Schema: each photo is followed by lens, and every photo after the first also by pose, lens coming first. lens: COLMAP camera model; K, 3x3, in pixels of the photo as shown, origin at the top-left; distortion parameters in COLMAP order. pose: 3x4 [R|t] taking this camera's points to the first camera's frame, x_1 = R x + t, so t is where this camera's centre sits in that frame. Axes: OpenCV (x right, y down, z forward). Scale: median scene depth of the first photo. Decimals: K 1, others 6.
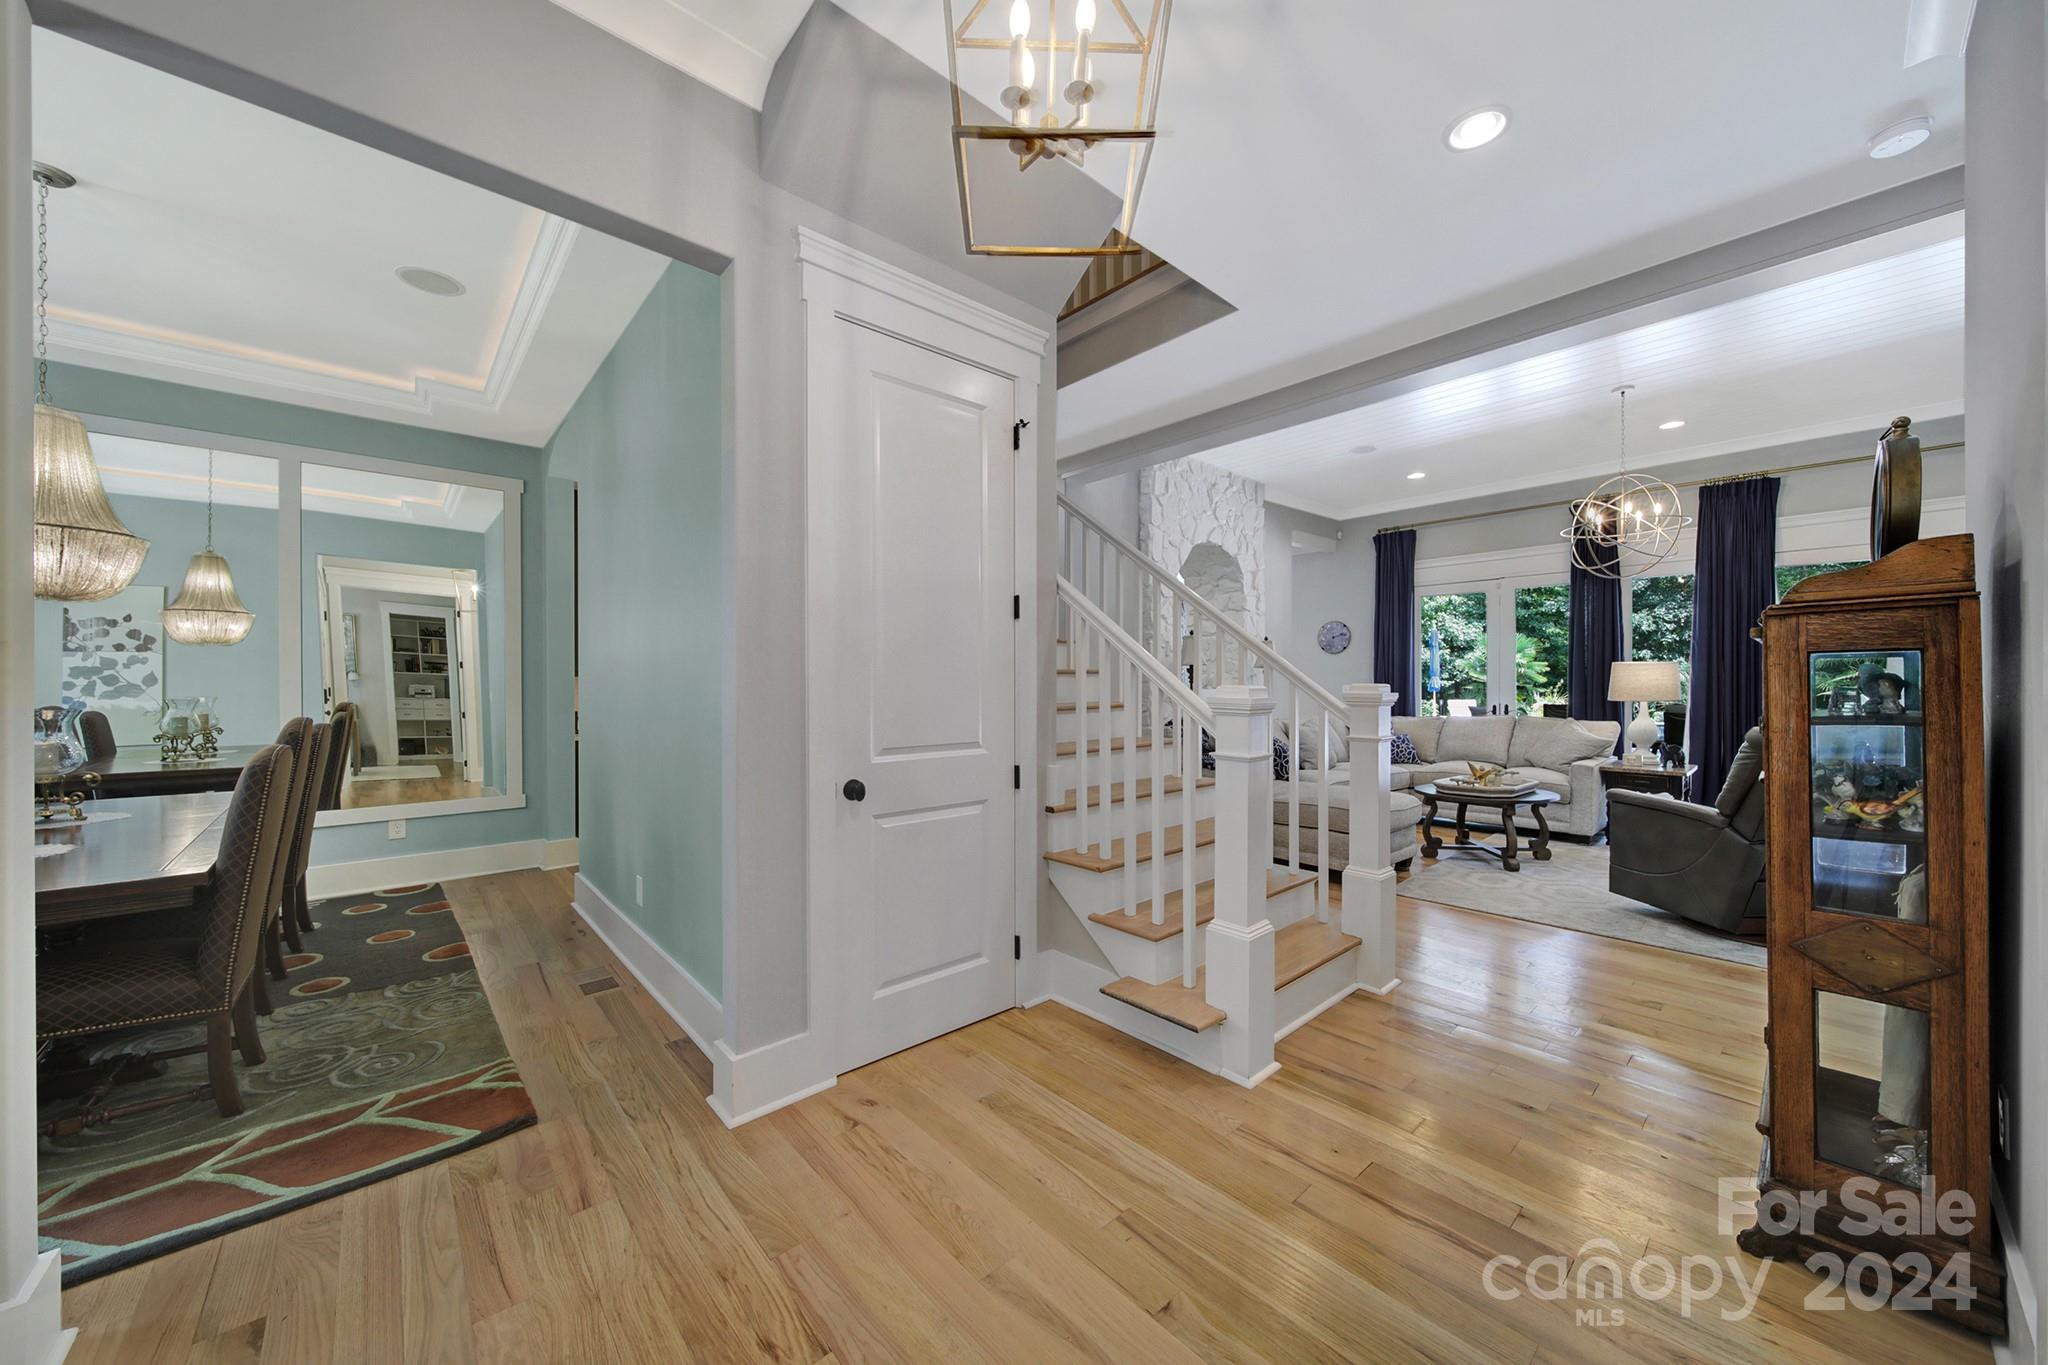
lens RADIAL K [[722.5, 0, 1003.1], [0, 722.5, 684.5], [0, 0, 1]] dist [-0.000383, -0.000591]
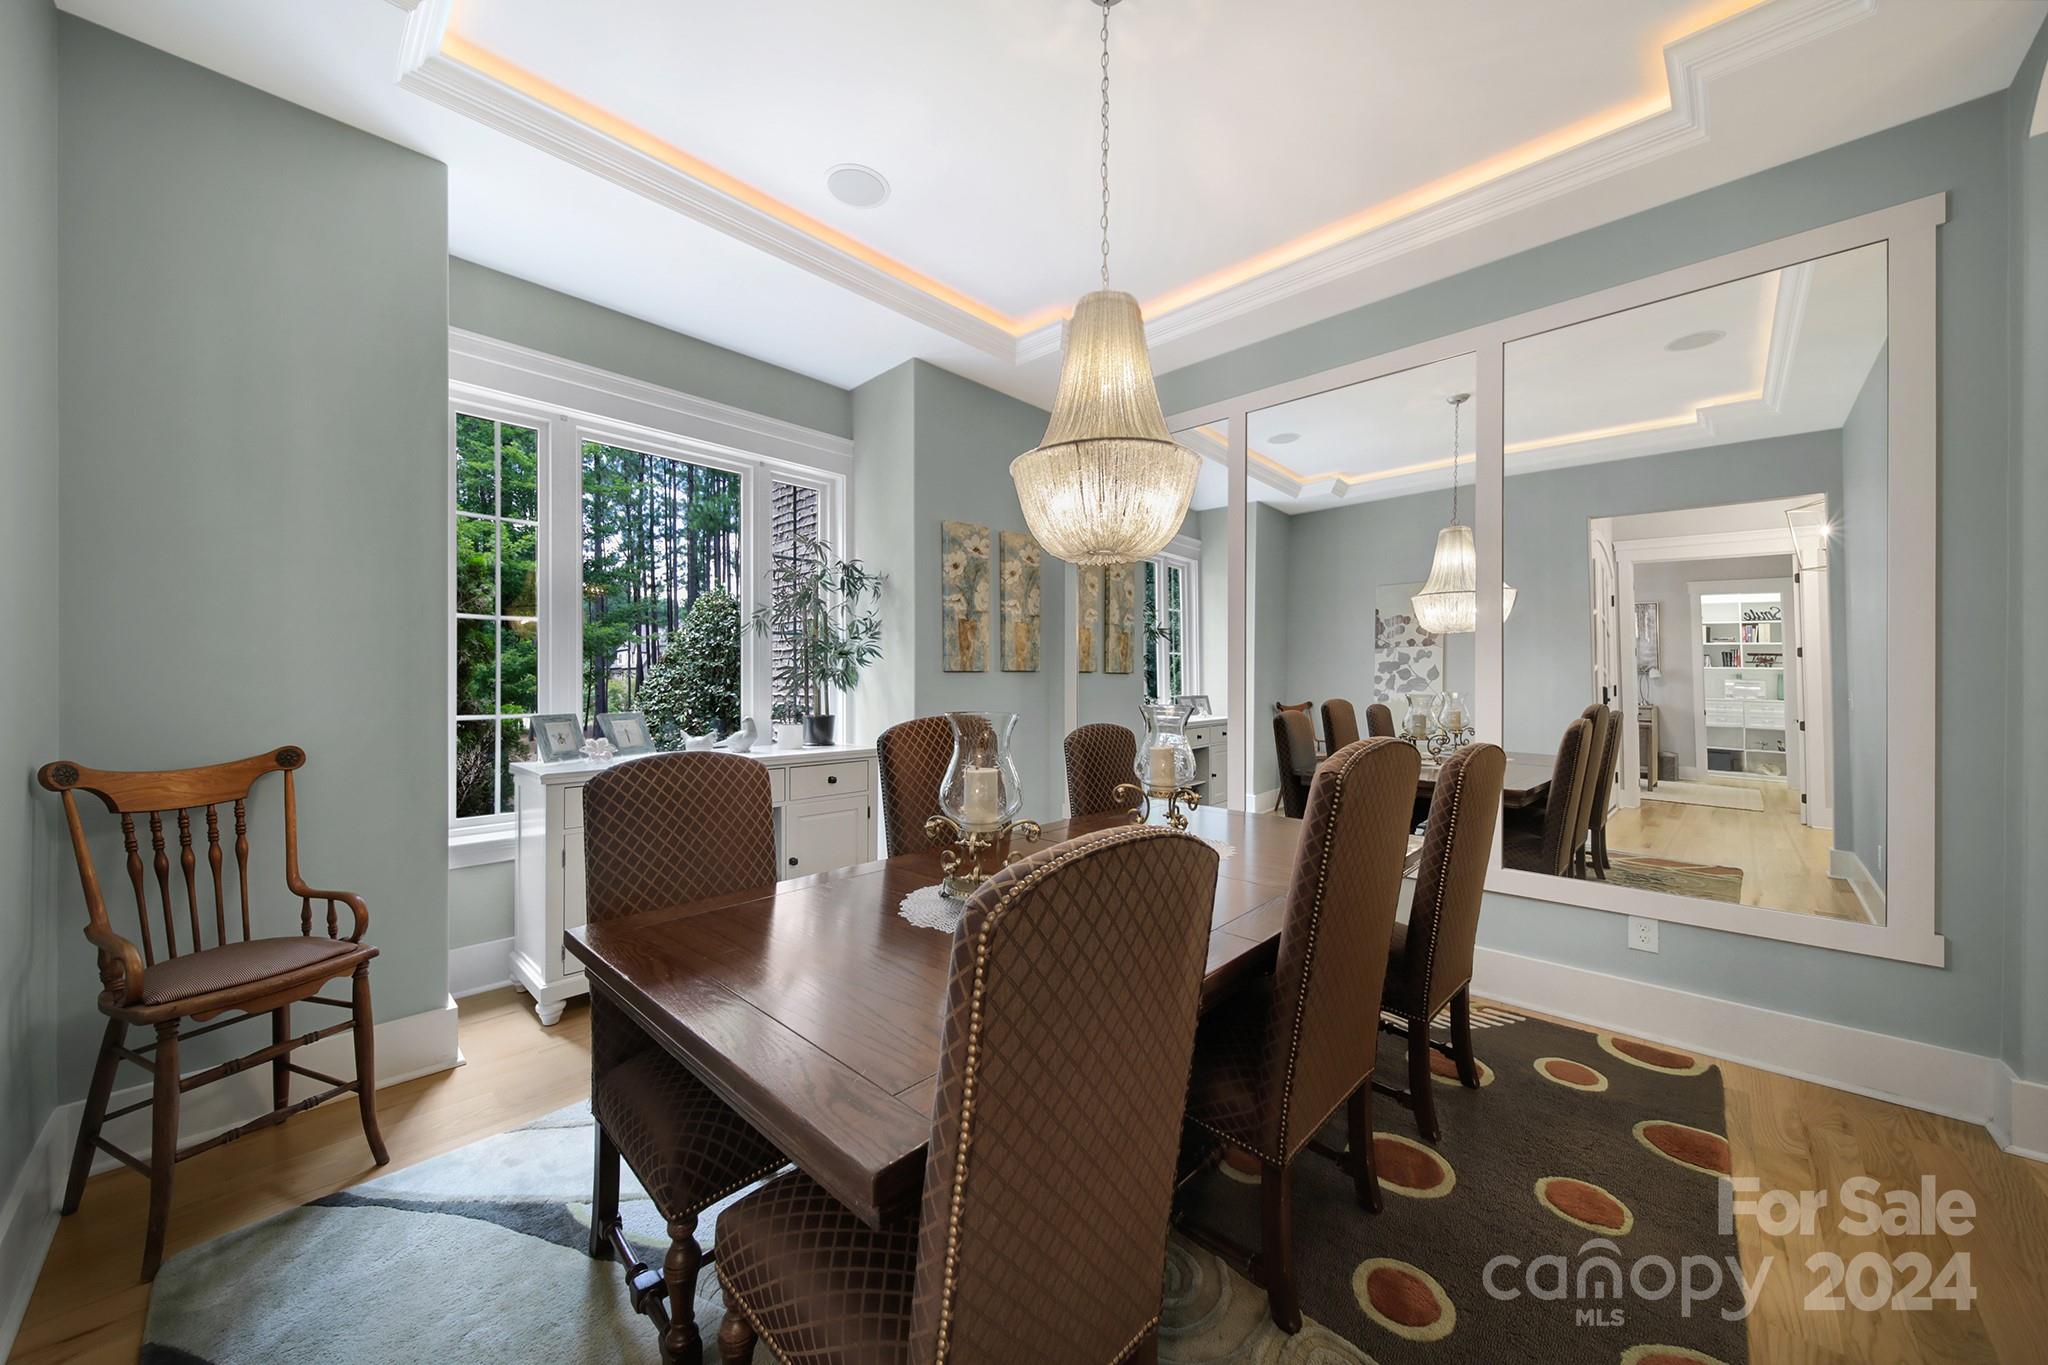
lens RADIAL K [[722.5, 0, 1031.8], [0, 722.5, 684.5], [0, 0, 1]] dist [-0.000383, -0.000591]
pose [[0.103566, 0.009253, -0.994580, -0.247862], [-0.005714, 0.999946, 0.008708, 0.002760], [0.994606, 0.004781, 0.103613, 0.350544]]
